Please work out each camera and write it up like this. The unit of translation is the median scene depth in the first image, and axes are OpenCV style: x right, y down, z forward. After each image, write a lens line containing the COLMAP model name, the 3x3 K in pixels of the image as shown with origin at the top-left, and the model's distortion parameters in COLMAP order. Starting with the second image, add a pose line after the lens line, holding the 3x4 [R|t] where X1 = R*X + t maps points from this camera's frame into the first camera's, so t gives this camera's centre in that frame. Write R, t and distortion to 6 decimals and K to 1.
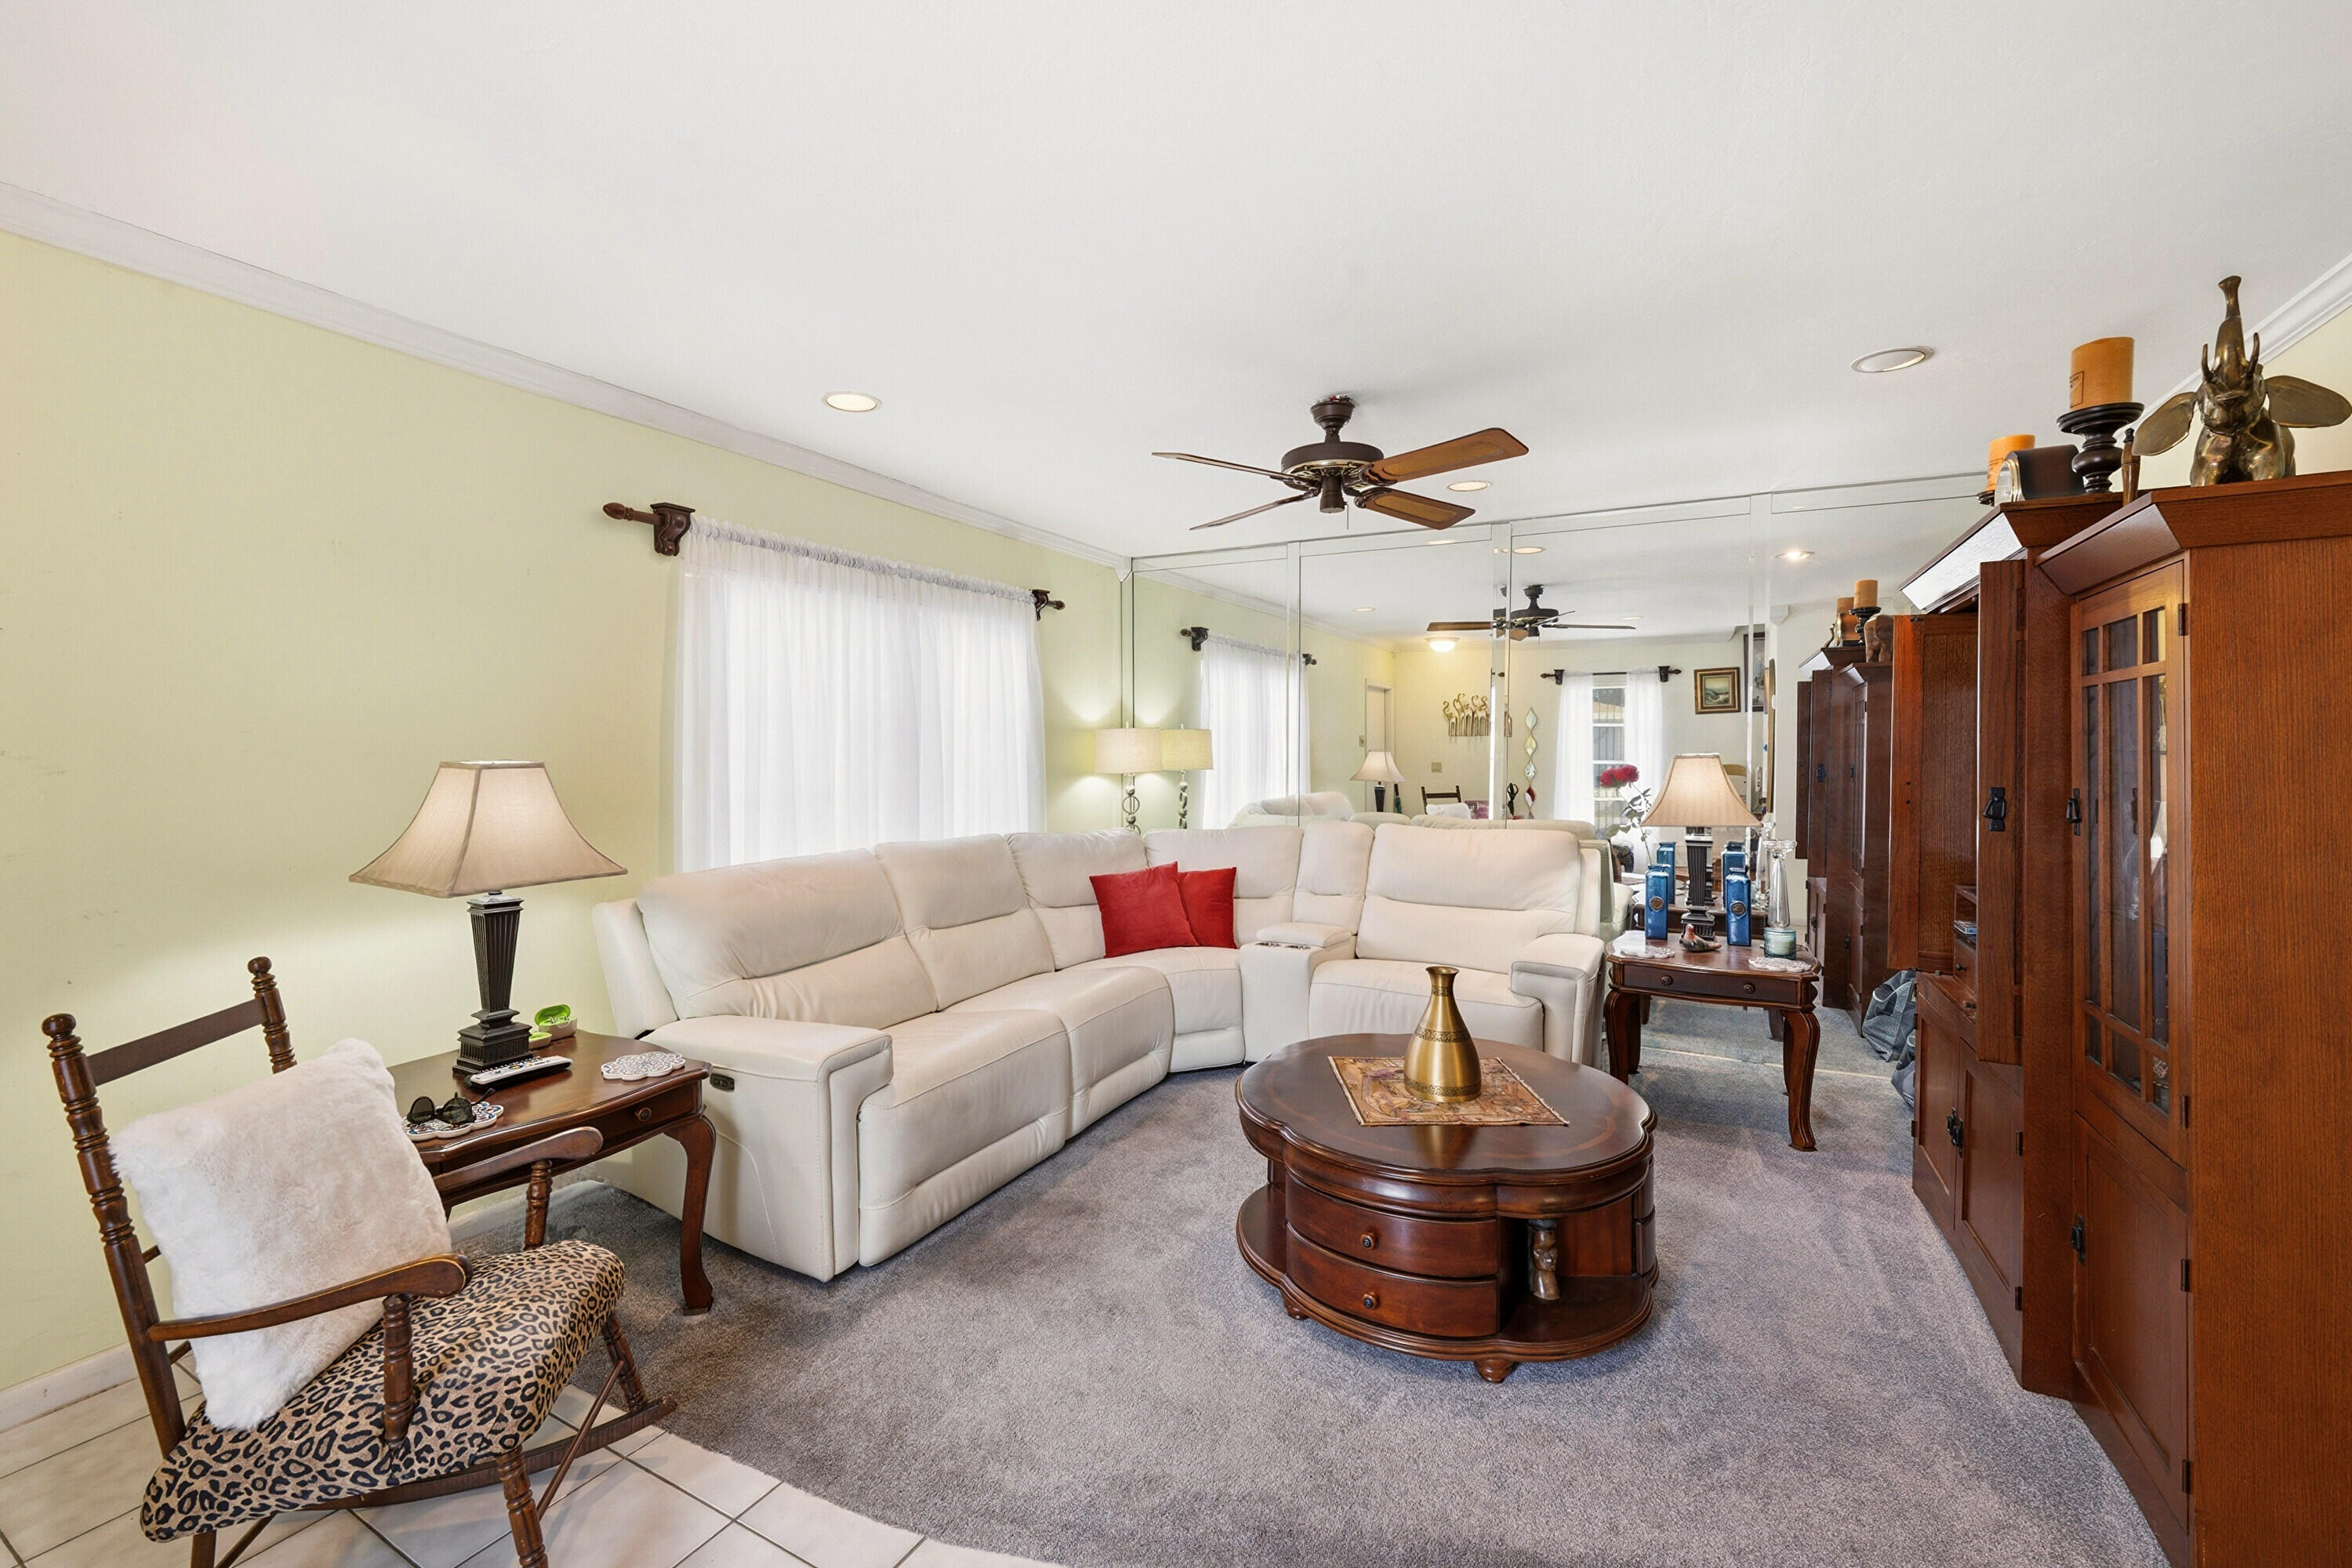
lens RADIAL K [[954.7, 0, 1181.3], [0, 954.7, 768.6], [0, 0, 1]] dist [0.002522, 0.000104]
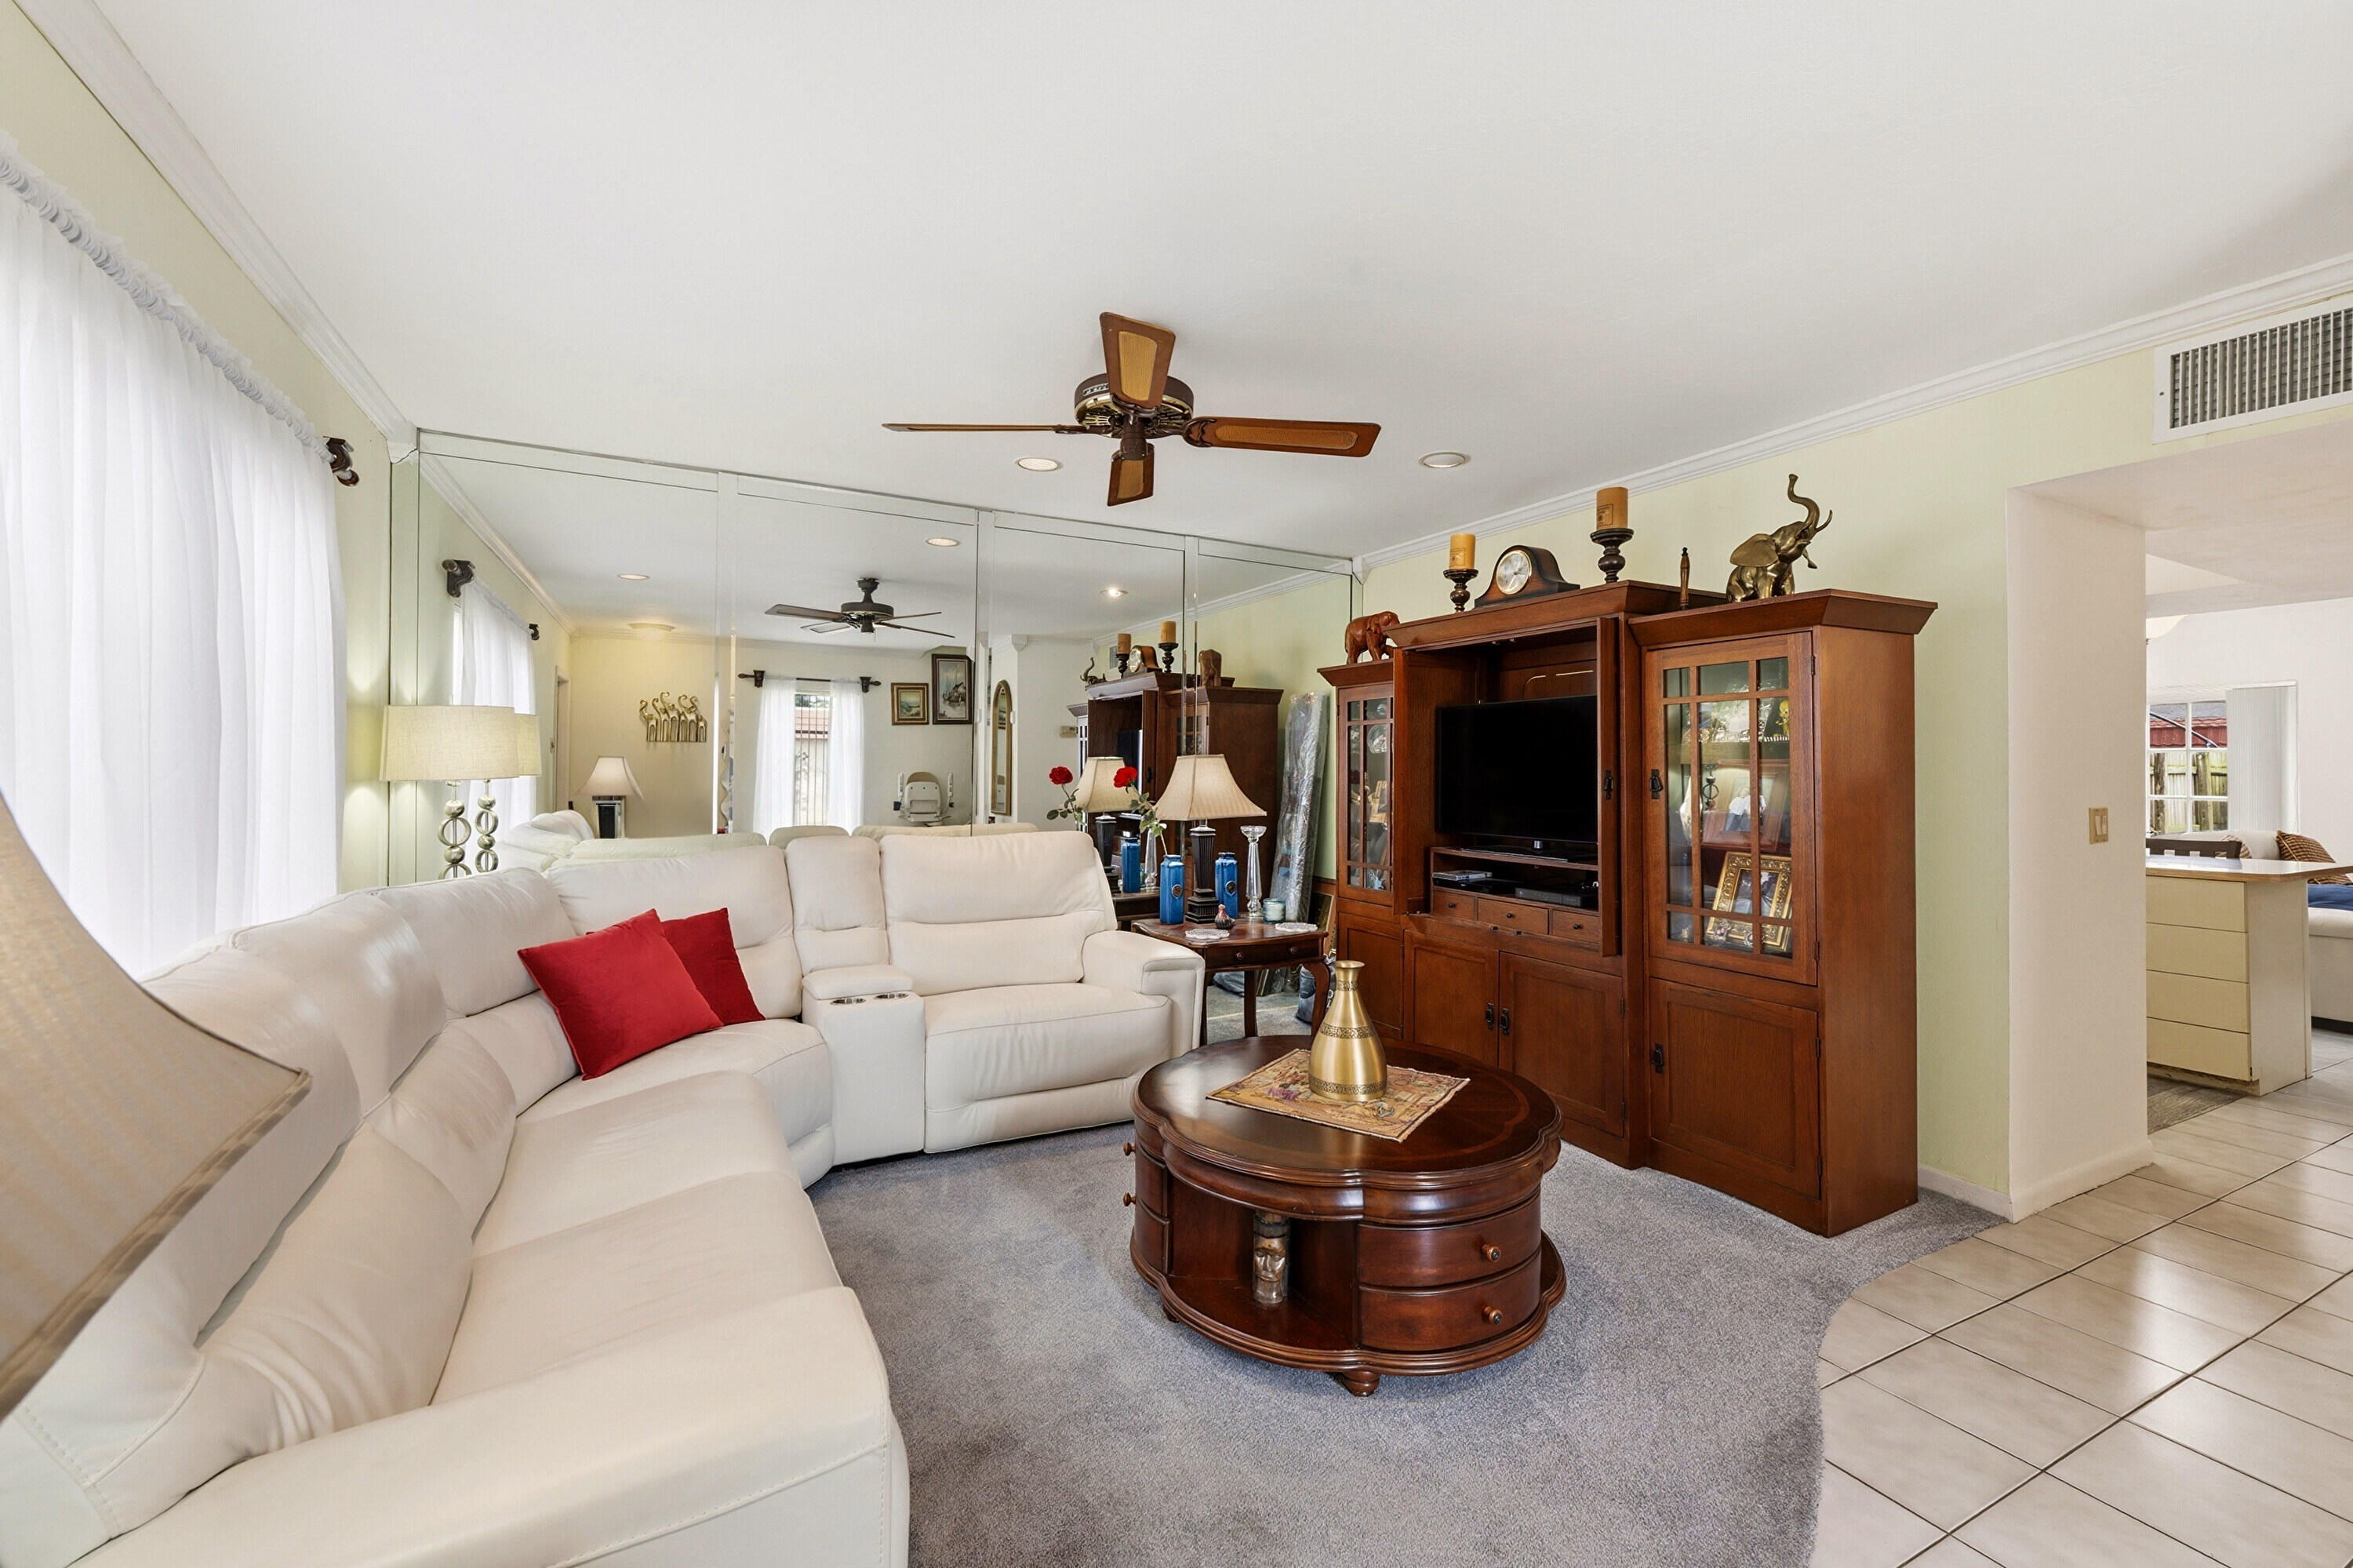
lens RADIAL K [[955.1, 0, 1177.0], [0, 955.1, 771.8], [0, 0, 1]] dist [0.002522, 0.000104]
pose [[0.574316, -0.001431, 0.818632, -0.279497], [0.010061, 0.999935, -0.005310, 0.007333], [-0.818572, 0.011286, 0.574294, 0.259103]]
